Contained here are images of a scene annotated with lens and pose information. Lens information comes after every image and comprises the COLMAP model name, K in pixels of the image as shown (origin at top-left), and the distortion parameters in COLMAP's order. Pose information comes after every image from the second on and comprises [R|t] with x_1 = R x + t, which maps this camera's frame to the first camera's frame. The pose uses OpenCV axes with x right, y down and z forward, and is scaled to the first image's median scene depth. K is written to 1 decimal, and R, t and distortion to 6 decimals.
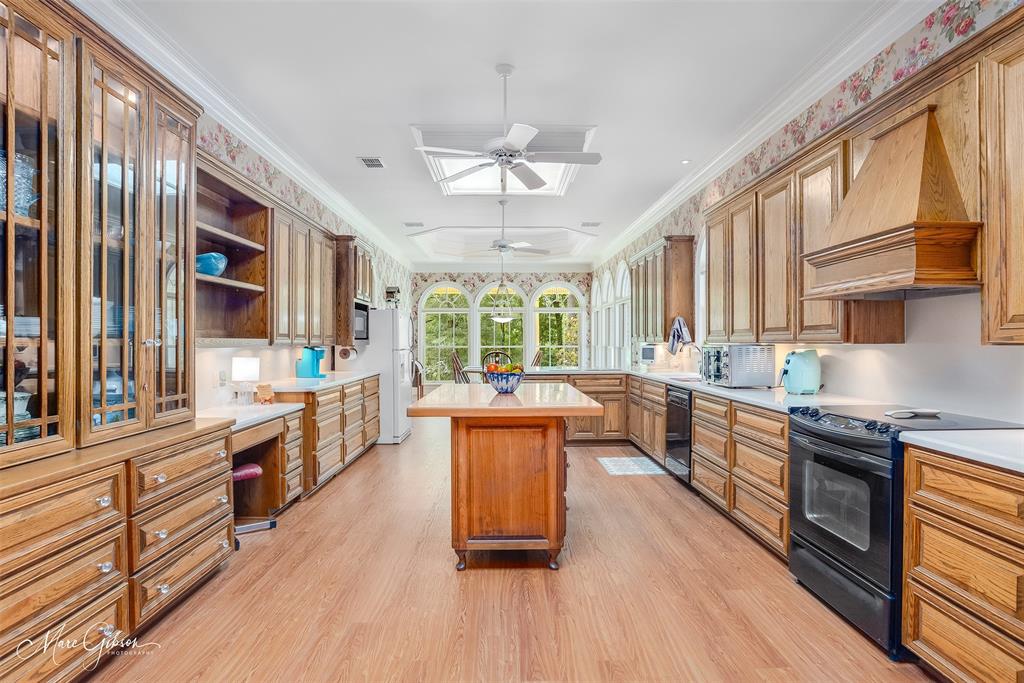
lens RADIAL K [[536.0, 0, 514.7], [0, 536.0, 344.8], [0, 0, 1]] dist [-0.041943, 0.011392]
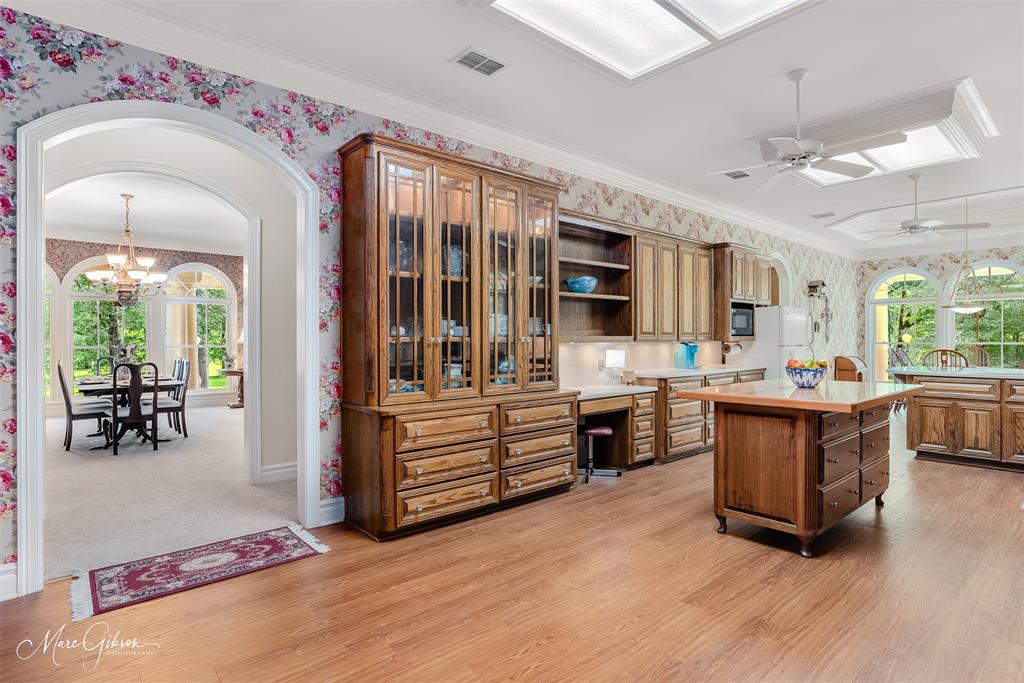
lens RADIAL K [[536.0, 0, 511.3], [0, 536.0, 339.0], [0, 0, 1]] dist [-0.041943, 0.011392]
pose [[0.640166, -0.001467, -0.768236, 0.481715], [-0.001298, 0.999995, -0.002991, 0.000154], [0.768236, 0.002911, 0.640160, -0.097870]]
